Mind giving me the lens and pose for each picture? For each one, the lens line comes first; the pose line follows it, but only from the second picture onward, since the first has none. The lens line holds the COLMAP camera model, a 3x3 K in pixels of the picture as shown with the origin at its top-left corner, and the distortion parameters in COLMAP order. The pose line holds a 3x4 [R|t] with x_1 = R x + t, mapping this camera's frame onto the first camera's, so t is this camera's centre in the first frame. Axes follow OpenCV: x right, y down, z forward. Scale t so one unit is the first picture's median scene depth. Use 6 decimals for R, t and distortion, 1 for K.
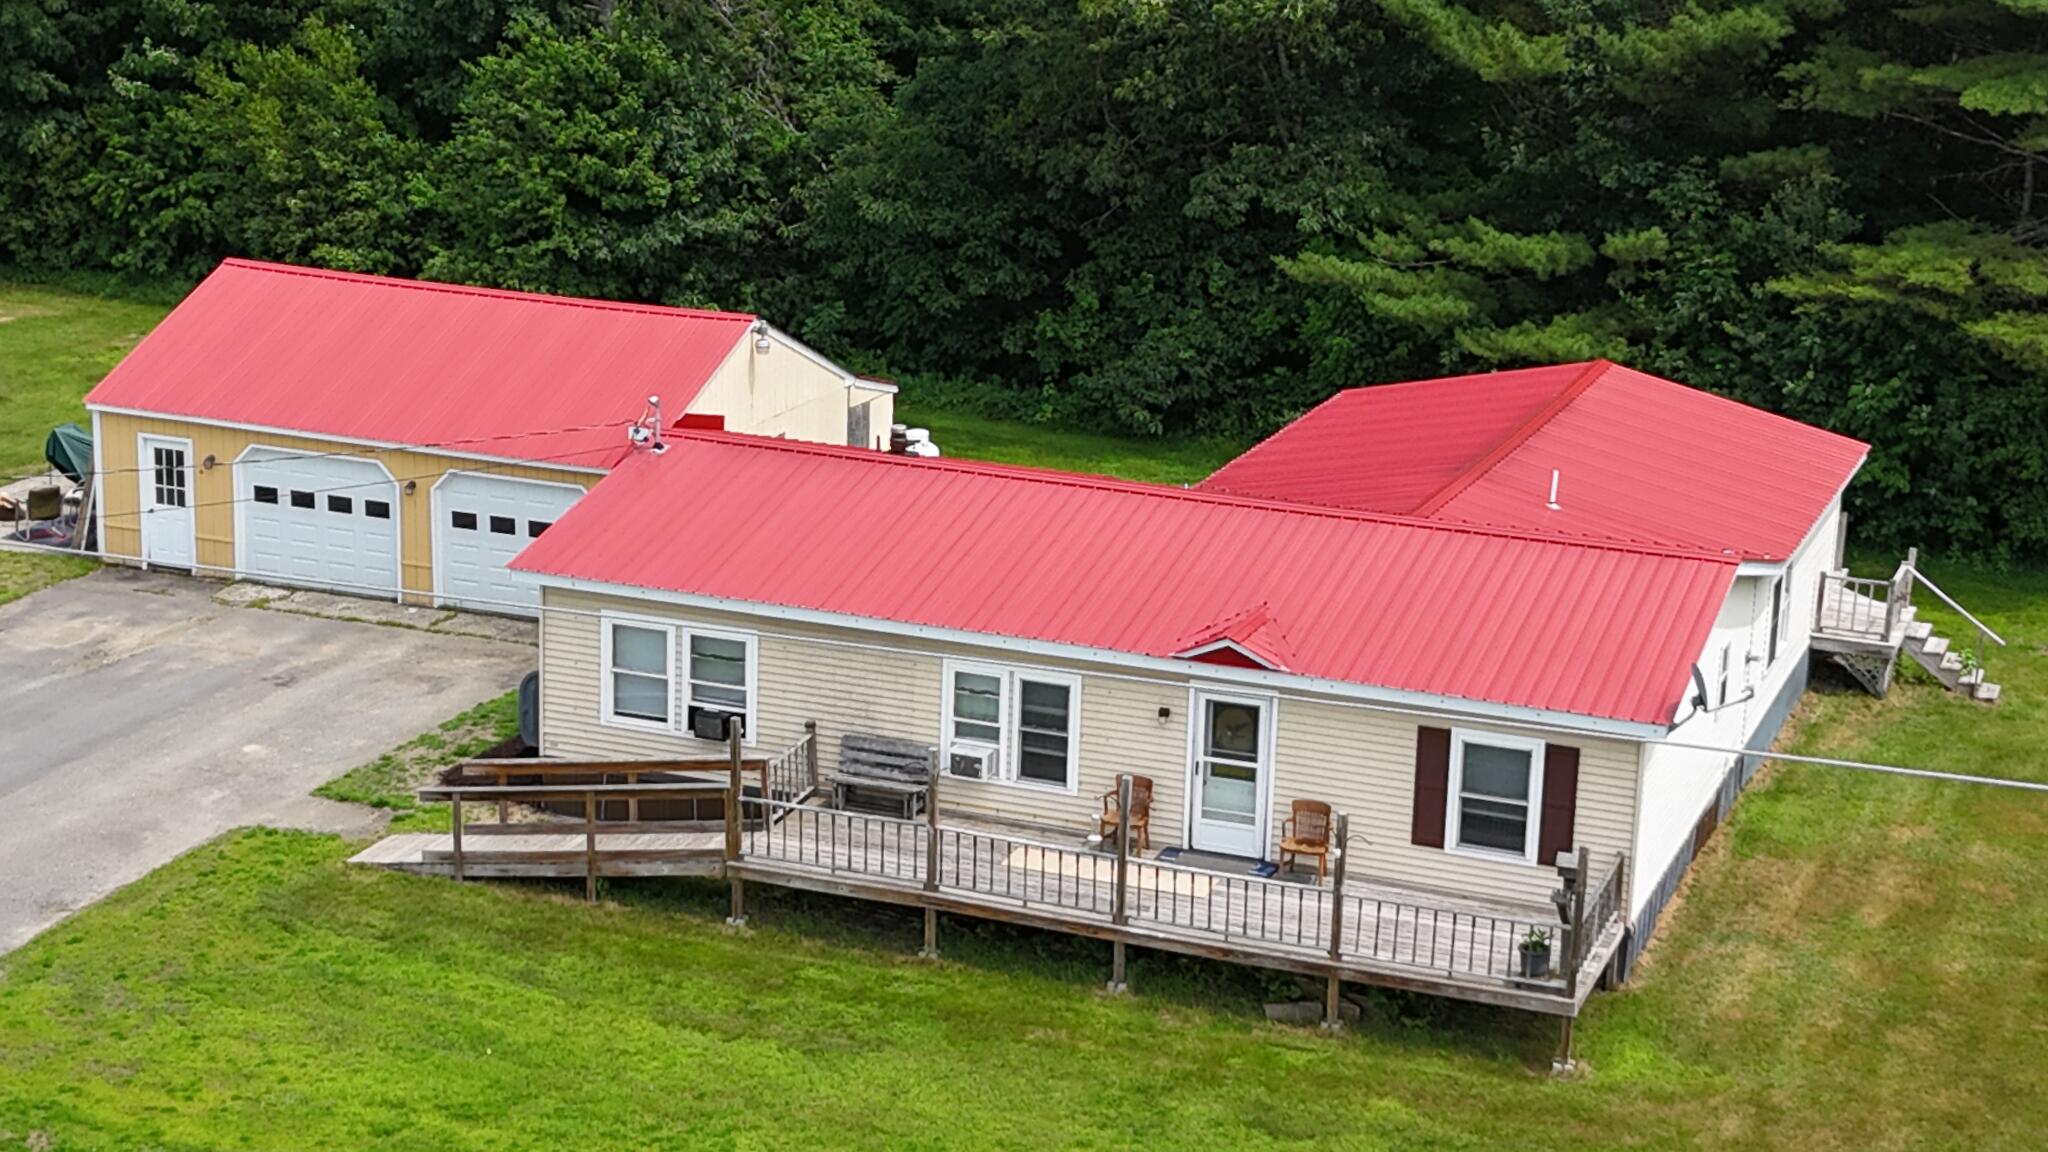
lens RADIAL K [[3455.9, 0, 853.2], [0, 3455.9, 578.3], [0, 0, 1]] dist [0.104890, 0.015472]
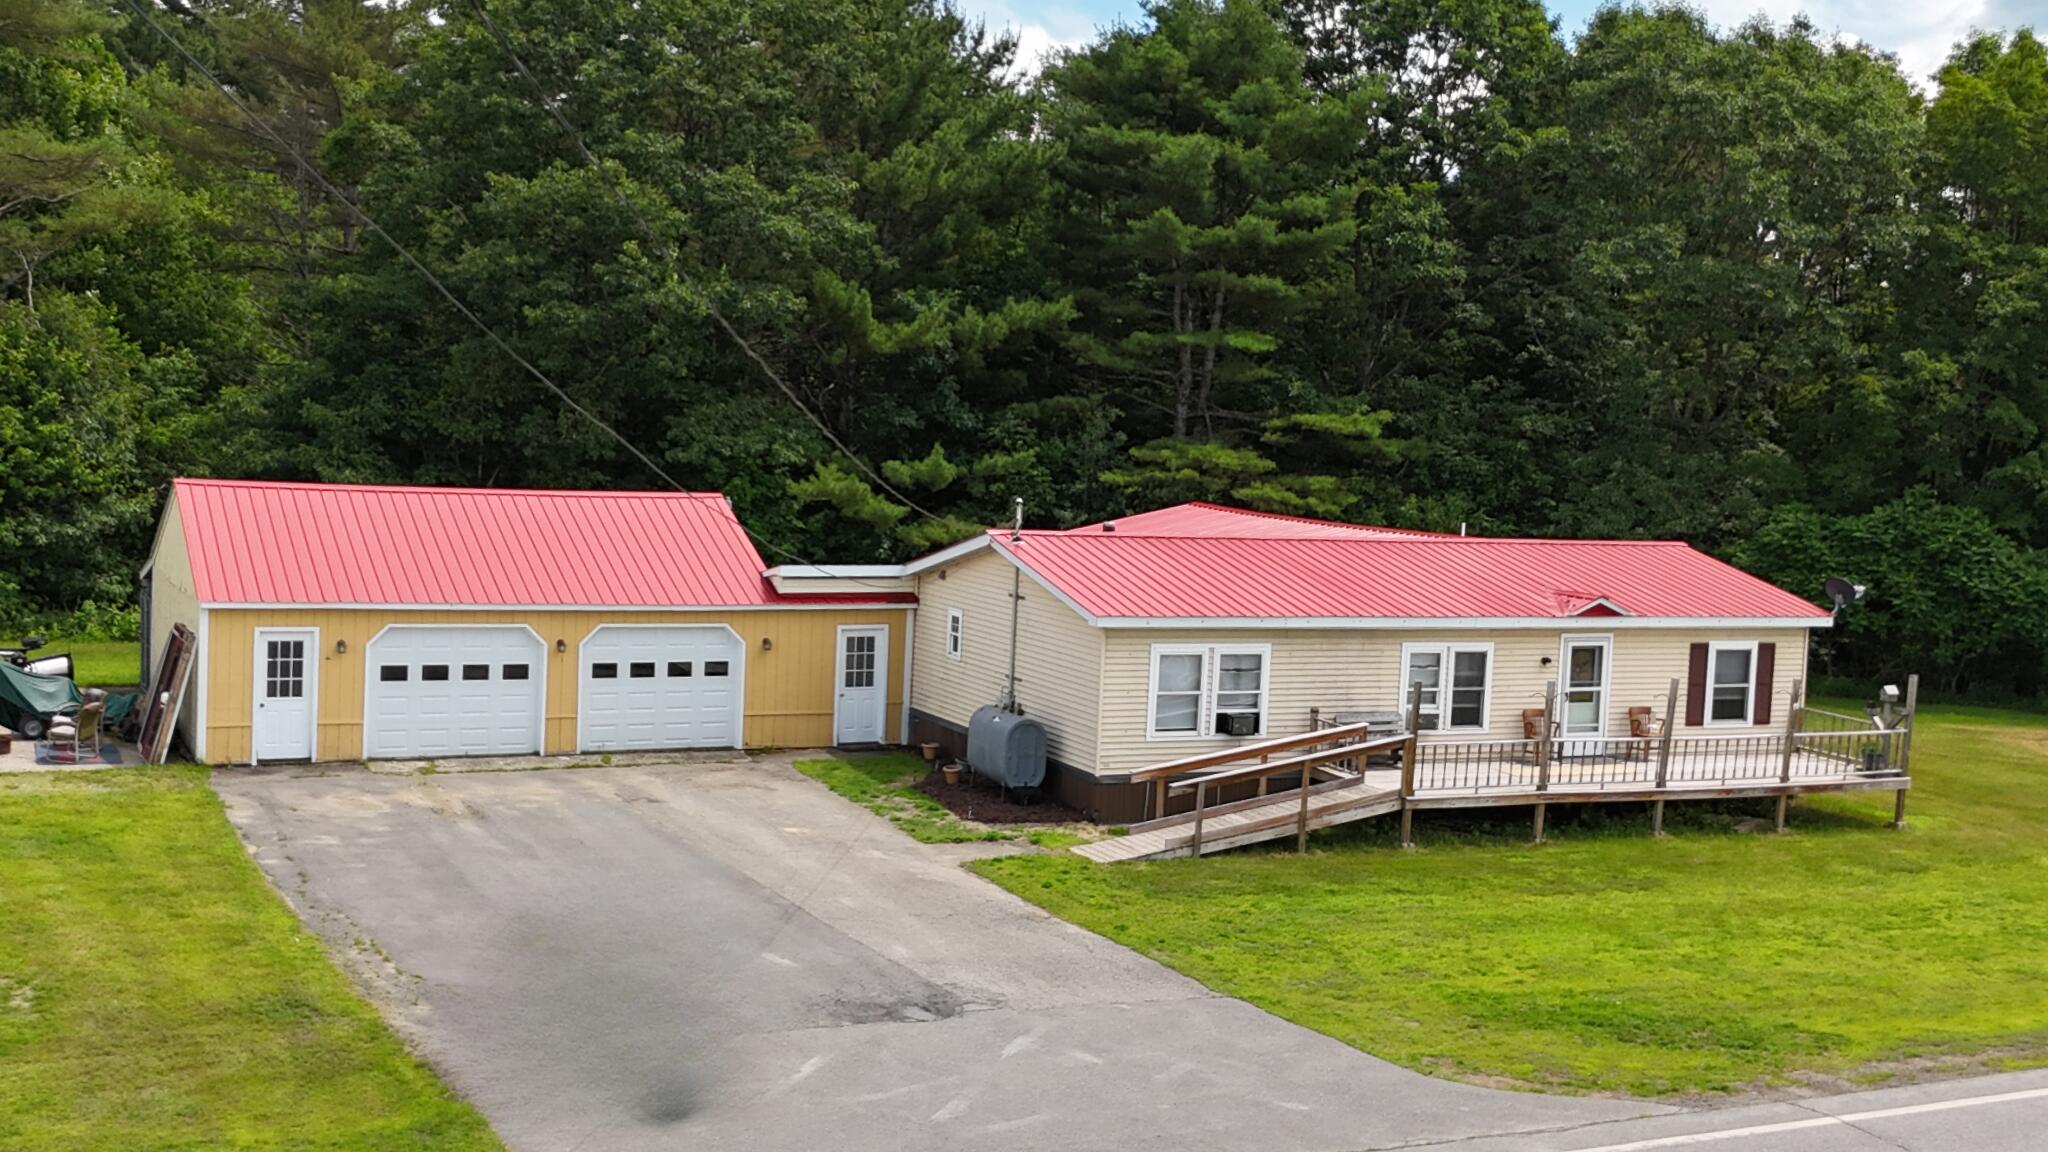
lens RADIAL K [[2534.7, 0, 960.4], [0, 2534.7, 573.9], [0, 0, 1]] dist [0.064388, -0.003637]
pose [[0.668806, -0.048468, 0.741856, -0.821501], [0.162022, 0.983389, -0.081820, 0.049062], [-0.725567, 0.174918, 0.665549, 0.463262]]
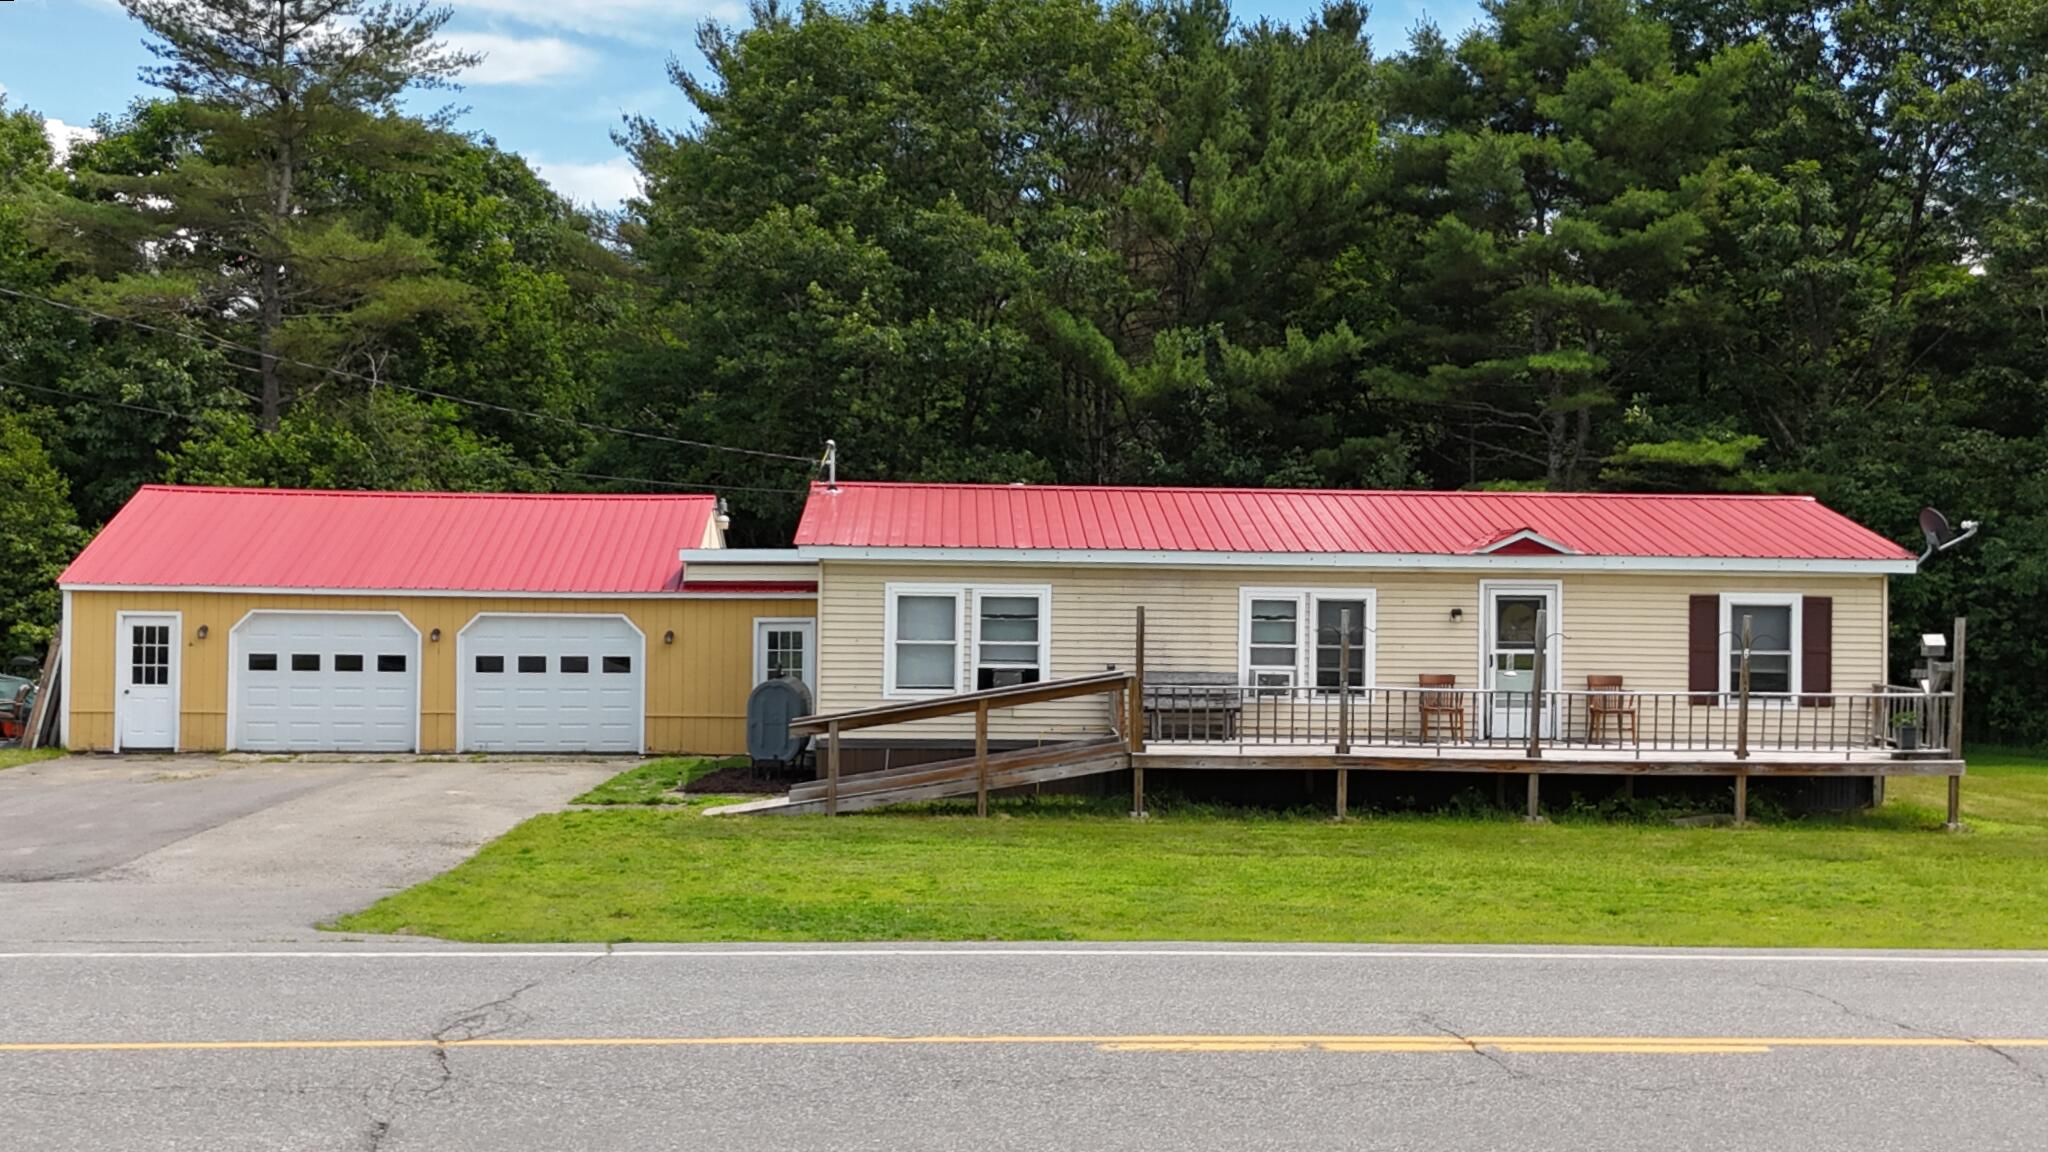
lens RADIAL K [[2534.7, 0, 960.4], [0, 2534.7, 573.9], [0, 0, 1]] dist [0.064388, -0.003637]
pose [[0.910387, -0.000889, 0.413758, -0.382350], [0.110333, 0.964310, -0.240693, 0.200180], [-0.398777, 0.264775, 0.877993, 0.337238]]
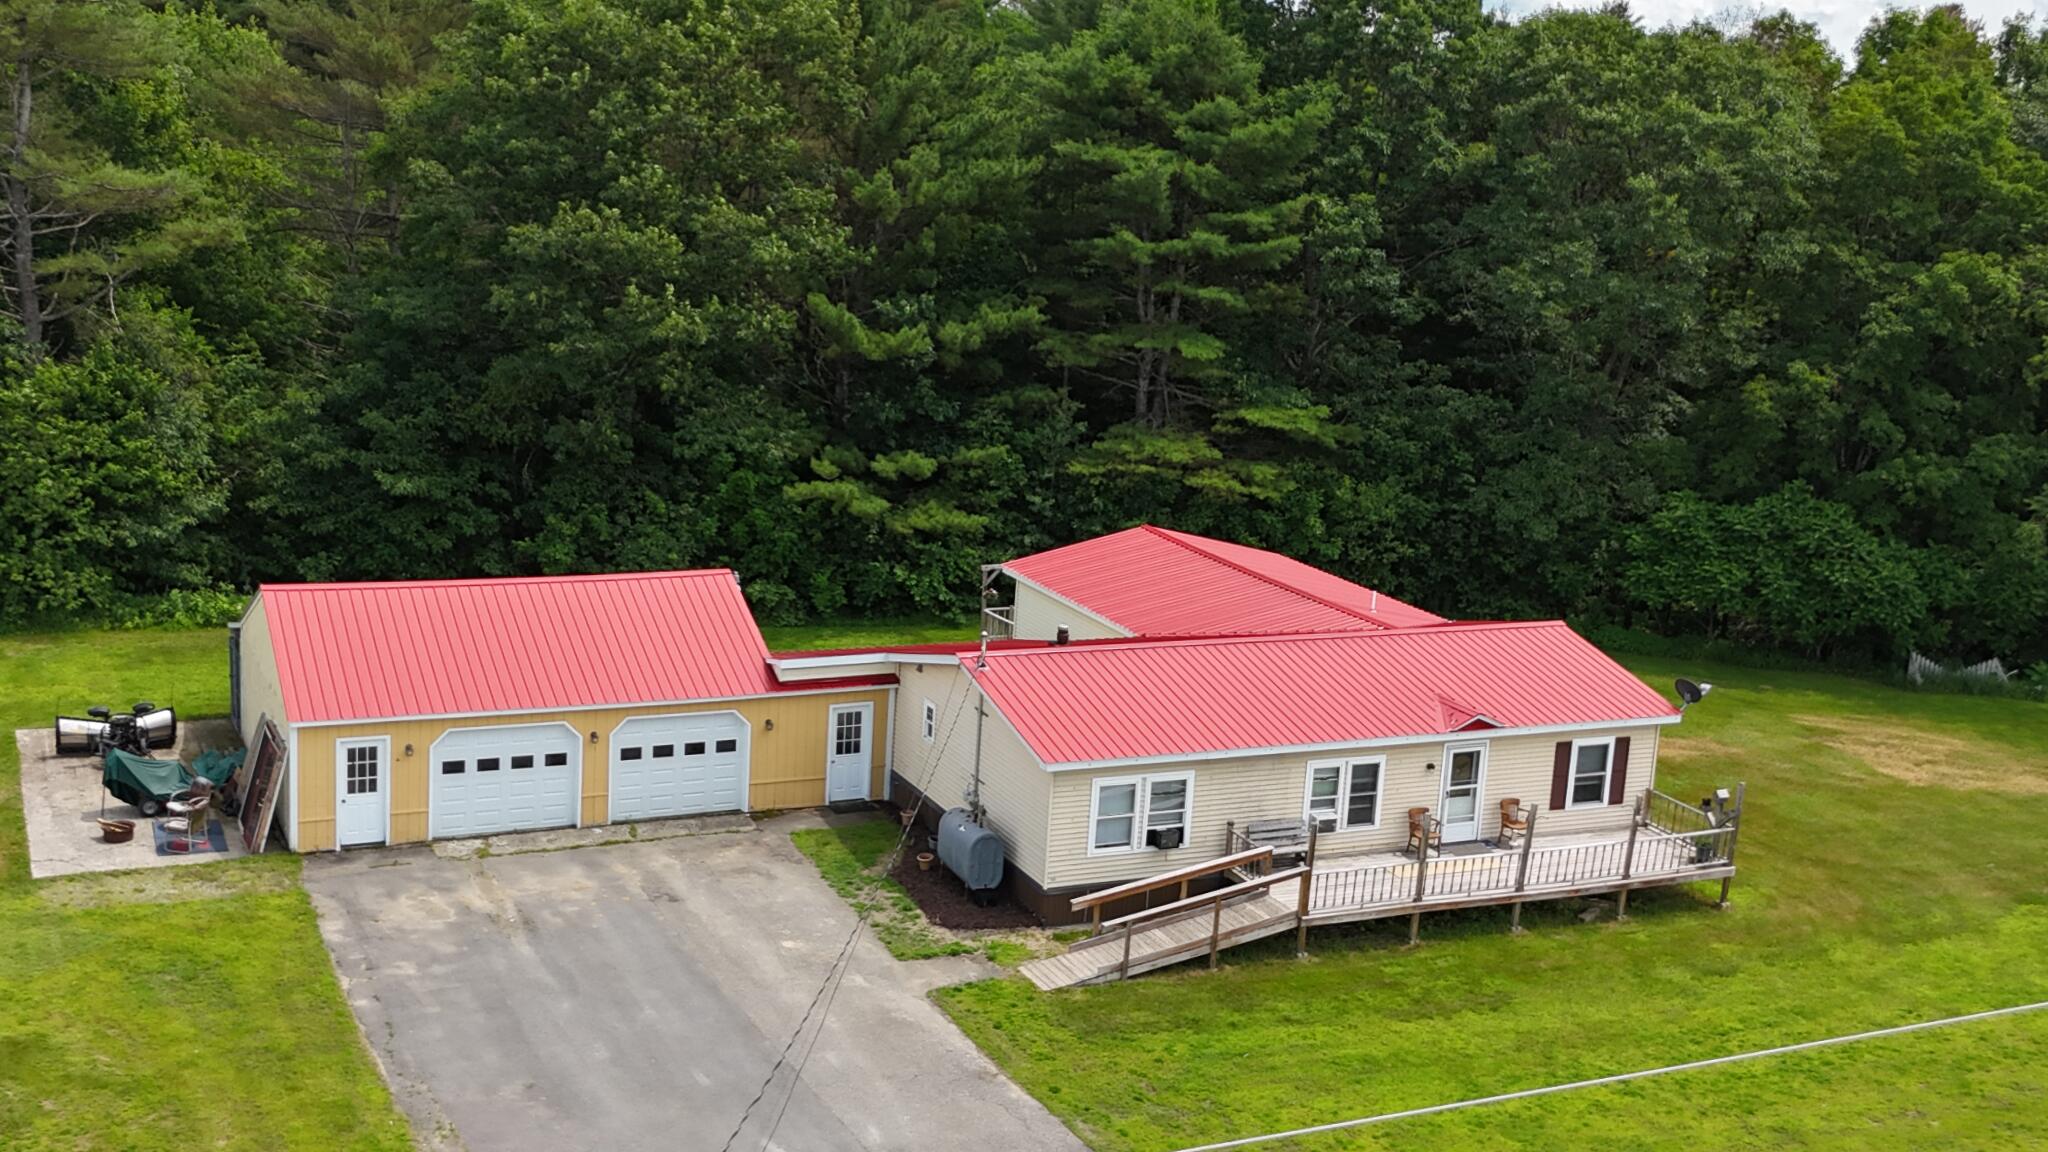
lens RADIAL K [[2422.6, 0, 941.1], [0, 2422.6, 548.5], [0, 0, 1]] dist [0.069247, -0.012017]
pose [[0.674059, -0.133651, 0.726486, -0.885144], [0.152439, 0.987494, 0.040230, -0.144471], [-0.722777, 0.083628, 0.686002, 0.349109]]
